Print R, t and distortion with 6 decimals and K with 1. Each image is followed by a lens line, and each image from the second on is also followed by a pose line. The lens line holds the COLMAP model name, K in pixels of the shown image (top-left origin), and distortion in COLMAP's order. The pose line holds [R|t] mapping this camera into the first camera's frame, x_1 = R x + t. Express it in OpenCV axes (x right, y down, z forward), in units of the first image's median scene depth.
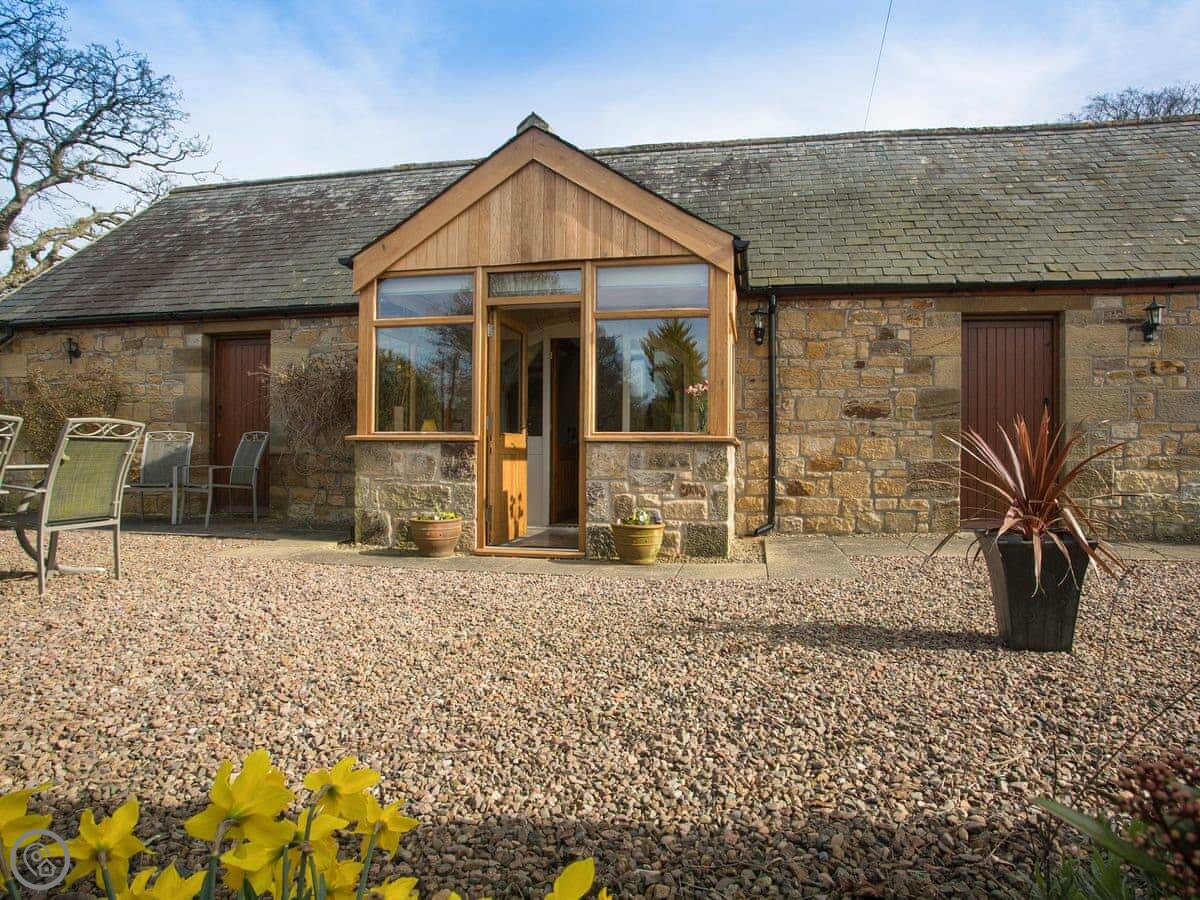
lens RADIAL K [[660.5, 0, 600.0], [0, 660.5, 450.0], [0, 0, 1]] dist [-0.091727, 0.046822]
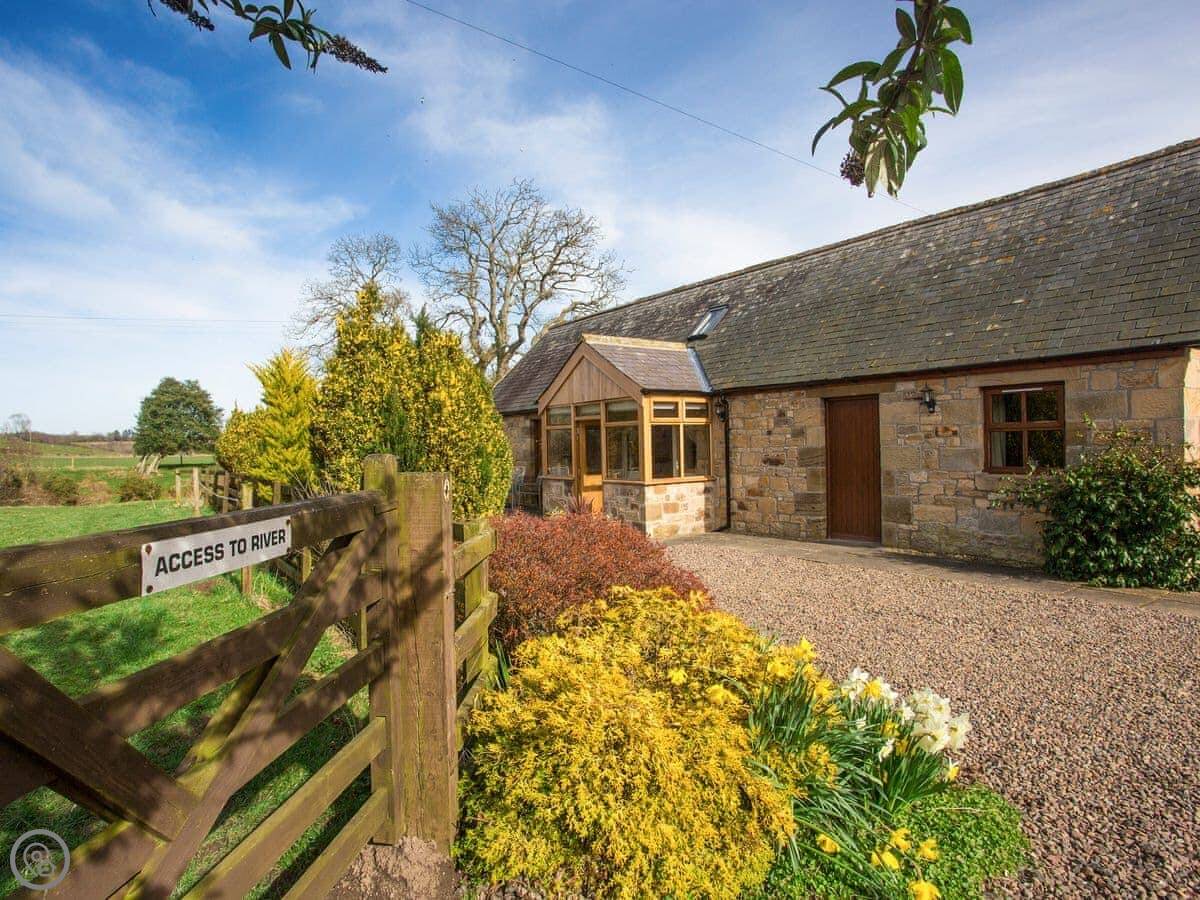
lens RADIAL K [[720.7, 0, 600.0], [0, 720.7, 450.0], [0, 0, 1]] dist [-0.115675, 0.054203]
pose [[0.703320, -0.007784, -0.710831, 1.398527], [0.035180, 0.999096, 0.023868, -0.147232], [0.710002, -0.041794, 0.702958, -0.583584]]
